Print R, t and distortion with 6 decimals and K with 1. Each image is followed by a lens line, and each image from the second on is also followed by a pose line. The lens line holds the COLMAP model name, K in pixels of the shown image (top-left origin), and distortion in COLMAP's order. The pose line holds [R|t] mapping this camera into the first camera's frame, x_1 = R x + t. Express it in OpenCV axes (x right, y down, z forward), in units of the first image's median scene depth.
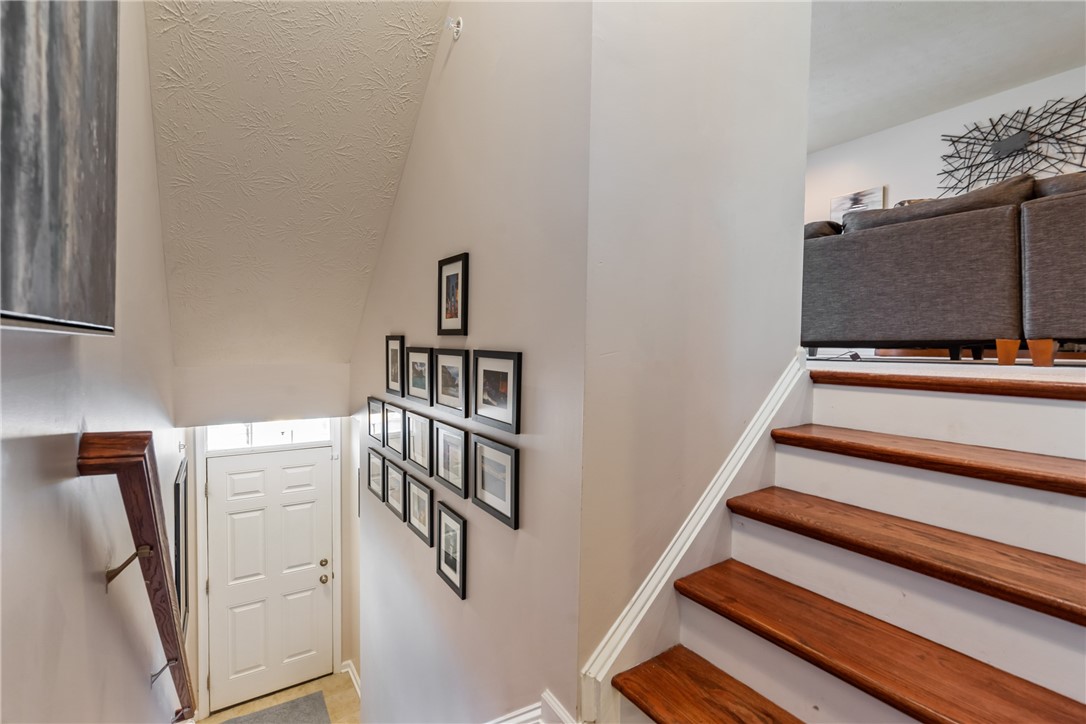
lens RADIAL K [[492.0, 0, 540.1], [0, 492.0, 360.7], [0, 0, 1]] dist [-0.001559, 0.001603]
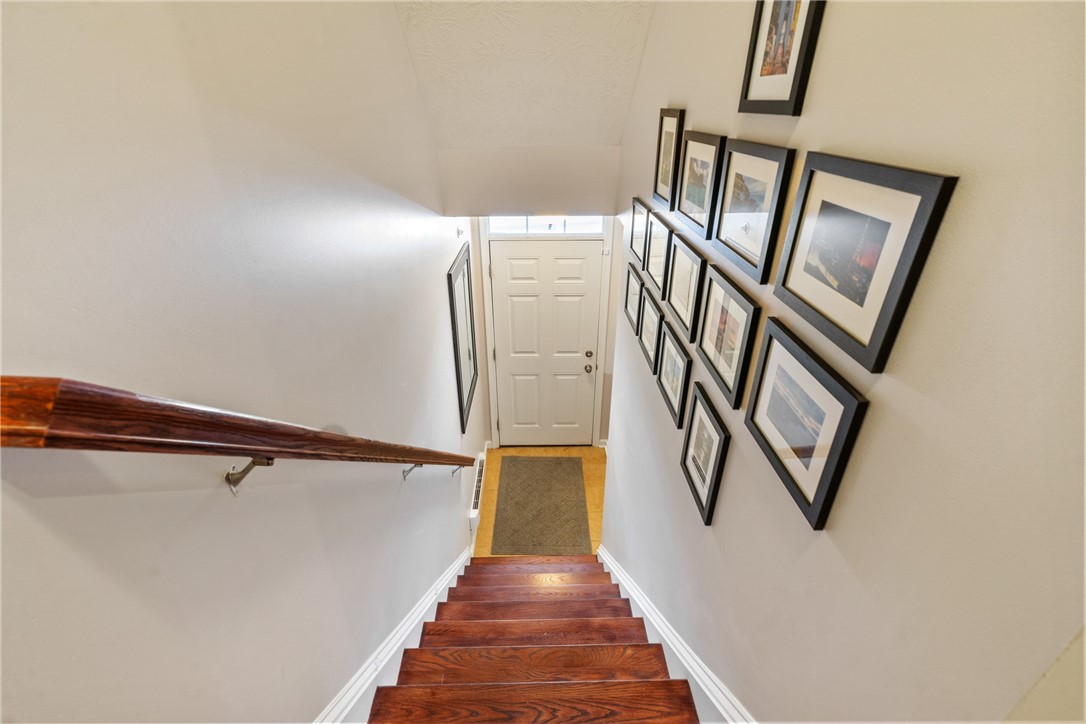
lens RADIAL K [[492.0, 0, 539.4], [0, 492.0, 364.0], [0, 0, 1]] dist [-0.001559, 0.001603]
pose [[0.843374, 0.238082, -0.481702, -0.054337], [-0.006667, 0.901047, 0.433671, -0.028958], [0.537285, -0.362535, 0.761507, 0.303022]]
